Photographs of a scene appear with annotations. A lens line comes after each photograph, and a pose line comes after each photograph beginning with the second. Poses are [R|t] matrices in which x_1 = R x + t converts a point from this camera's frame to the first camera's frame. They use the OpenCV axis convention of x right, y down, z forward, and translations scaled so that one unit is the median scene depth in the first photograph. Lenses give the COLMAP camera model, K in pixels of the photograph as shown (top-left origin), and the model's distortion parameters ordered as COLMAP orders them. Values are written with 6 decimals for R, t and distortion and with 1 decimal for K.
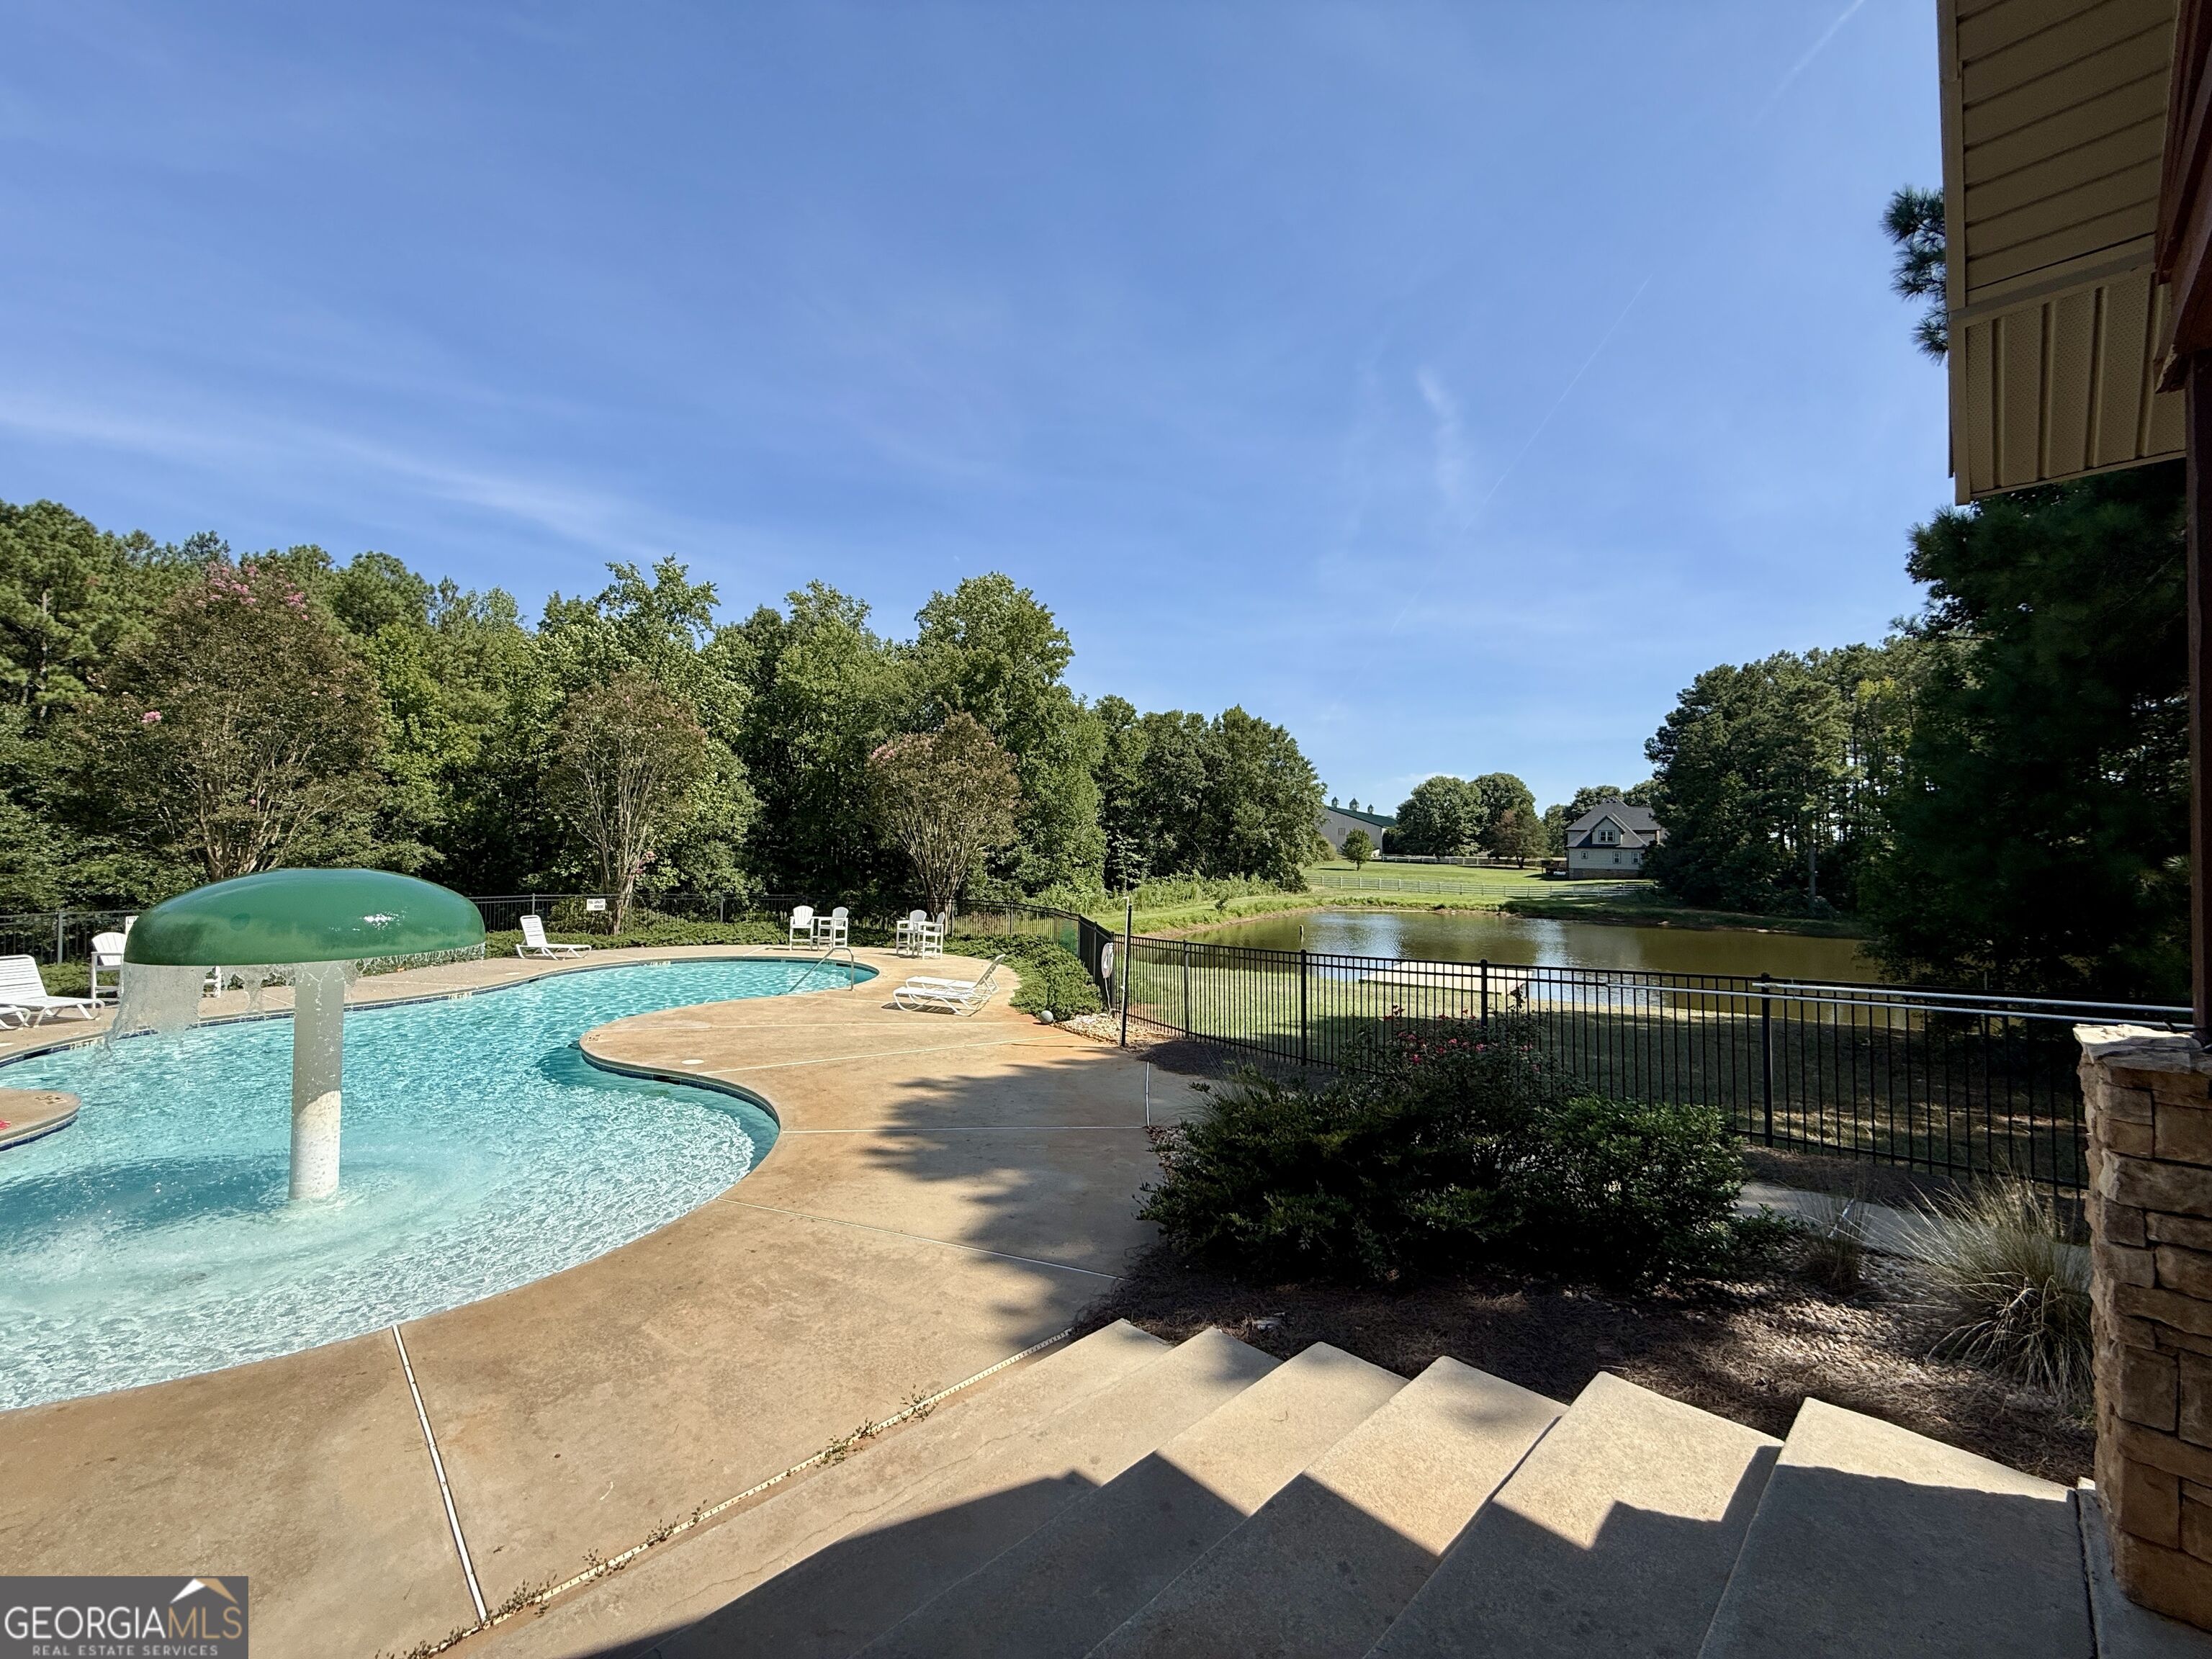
lens RADIAL K [[872.8, 0, 1098.0], [0, 872.8, 830.2], [0, 0, 1]] dist [0.001064, -0.000345]
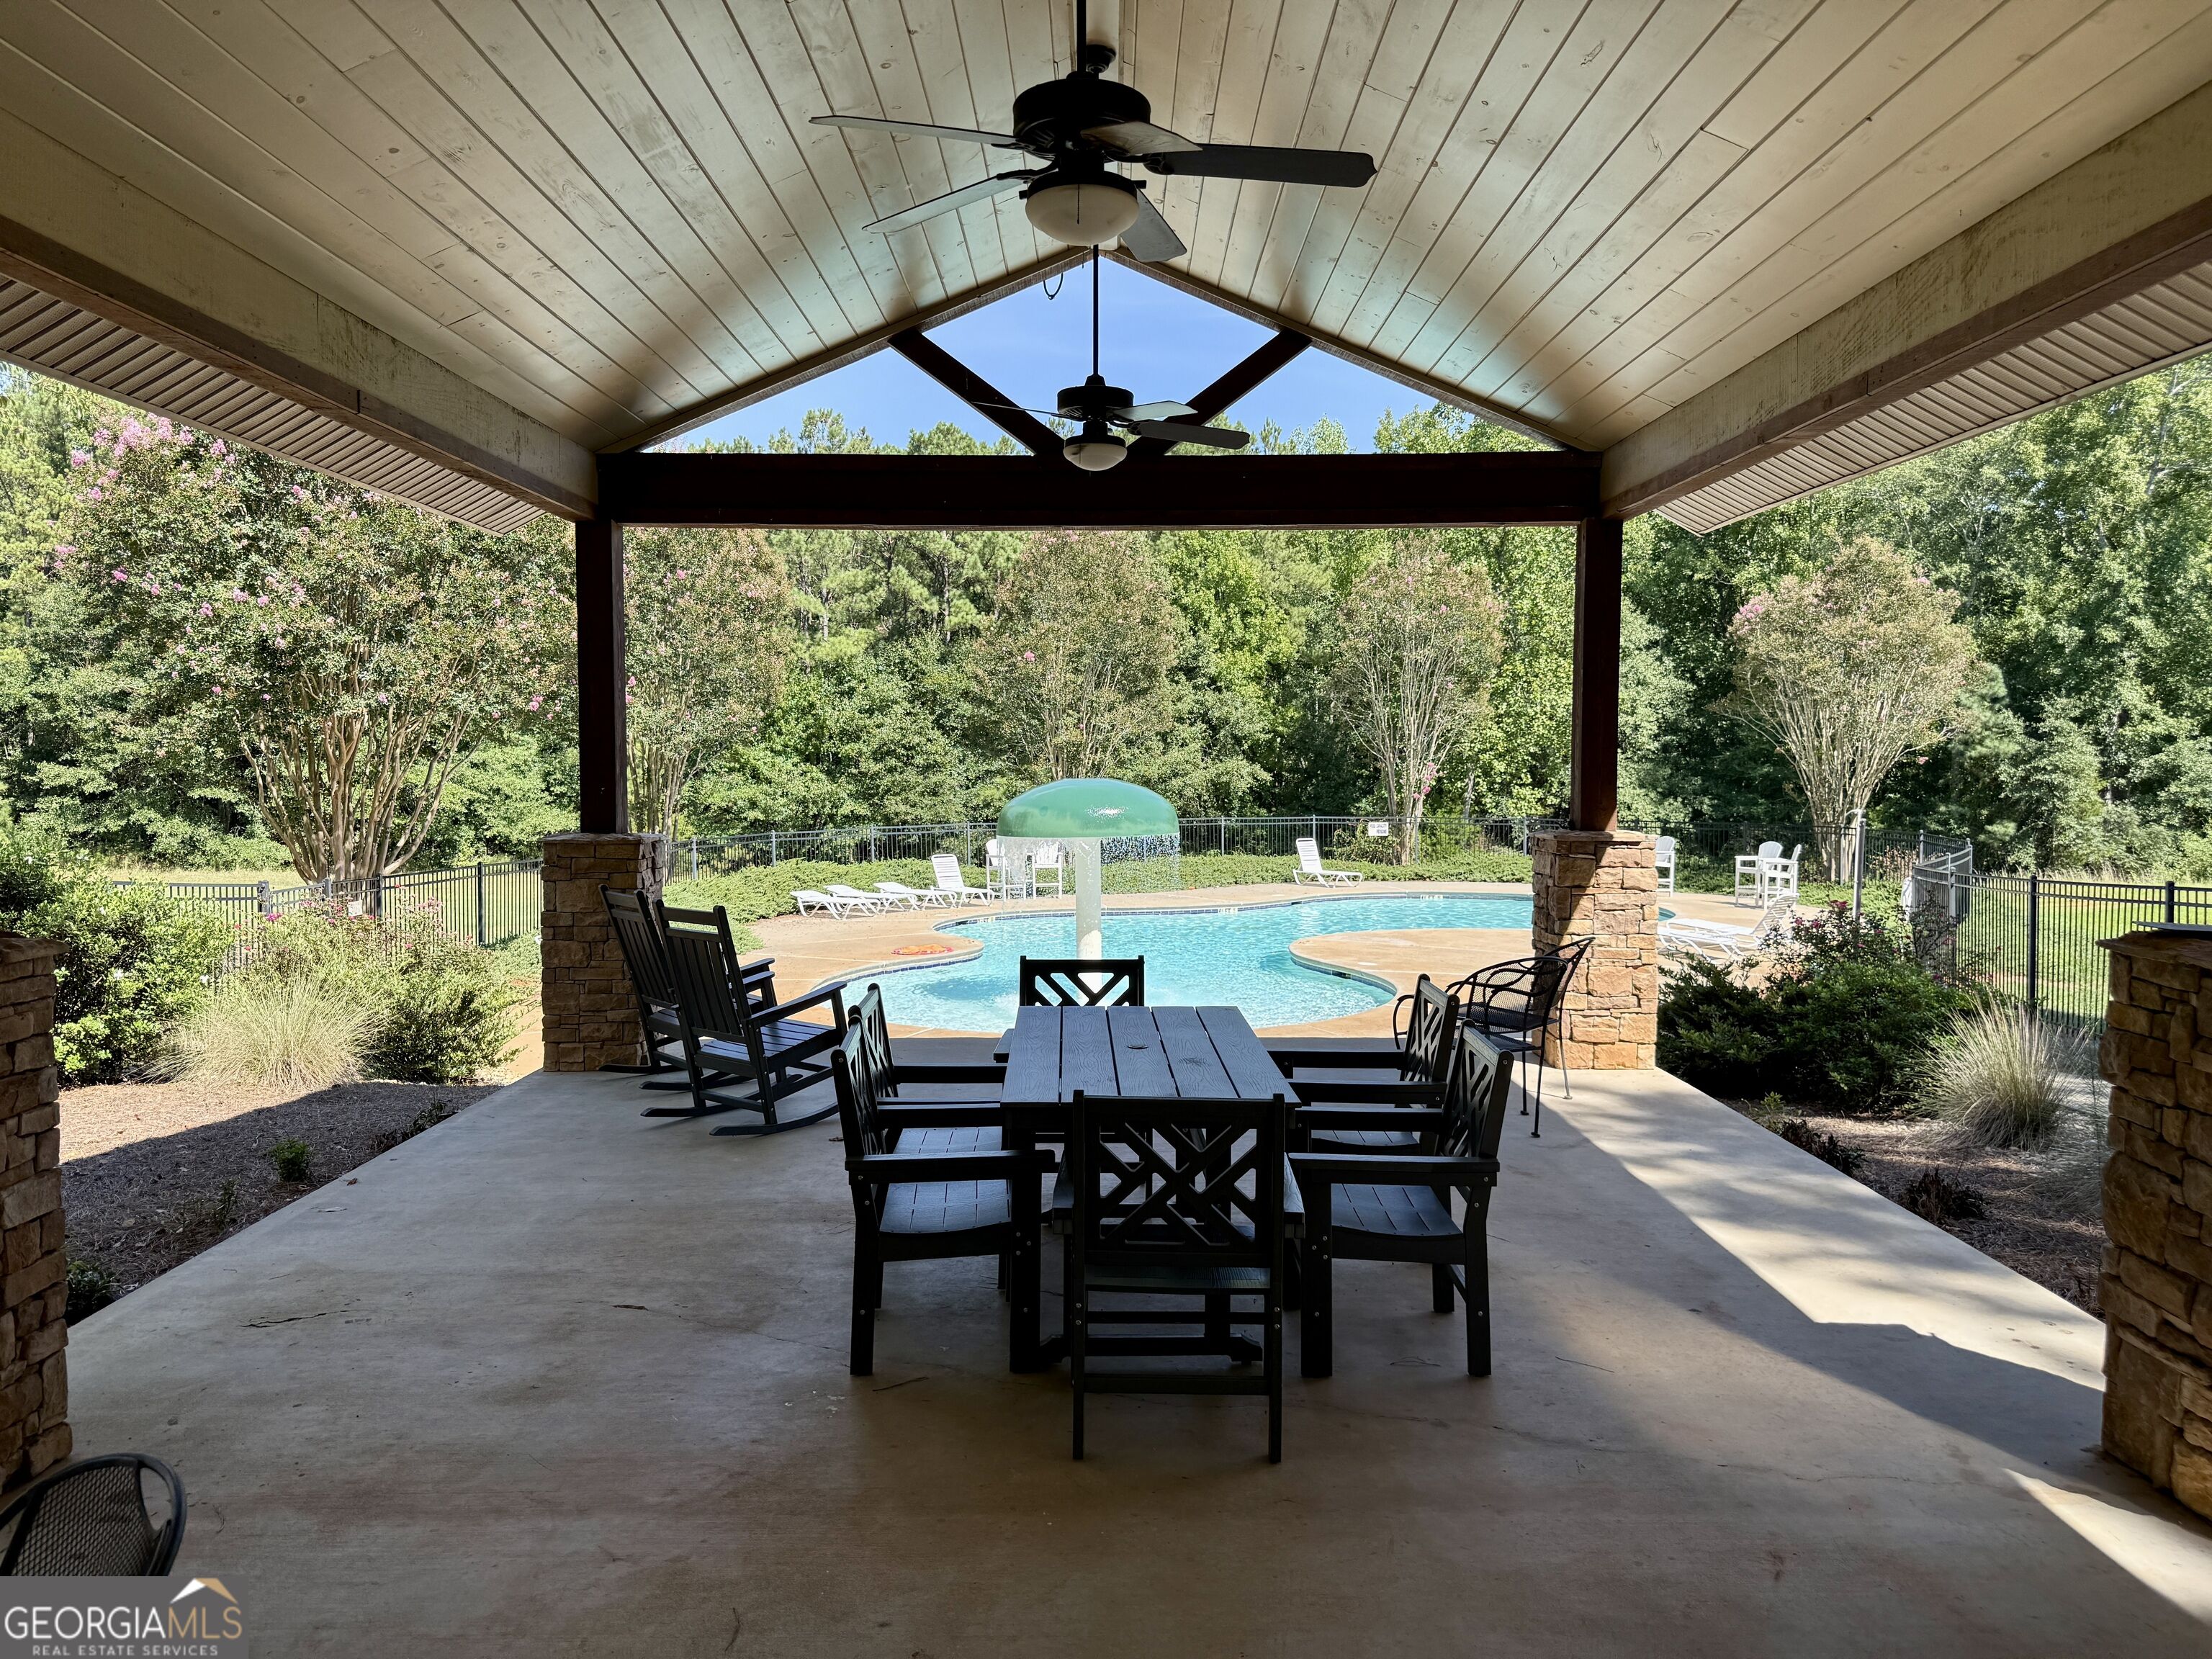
lens RADIAL K [[1532.1, 0, 1098.4], [0, 1532.1, 841.0], [0, 0, 1]] dist [0.148445, -0.281172]
pose [[0.707716, 0.016922, -0.706294, 0.293333], [0.035784, 0.997571, 0.059757, -0.001652], [0.705590, -0.067565, 0.705392, -0.248004]]
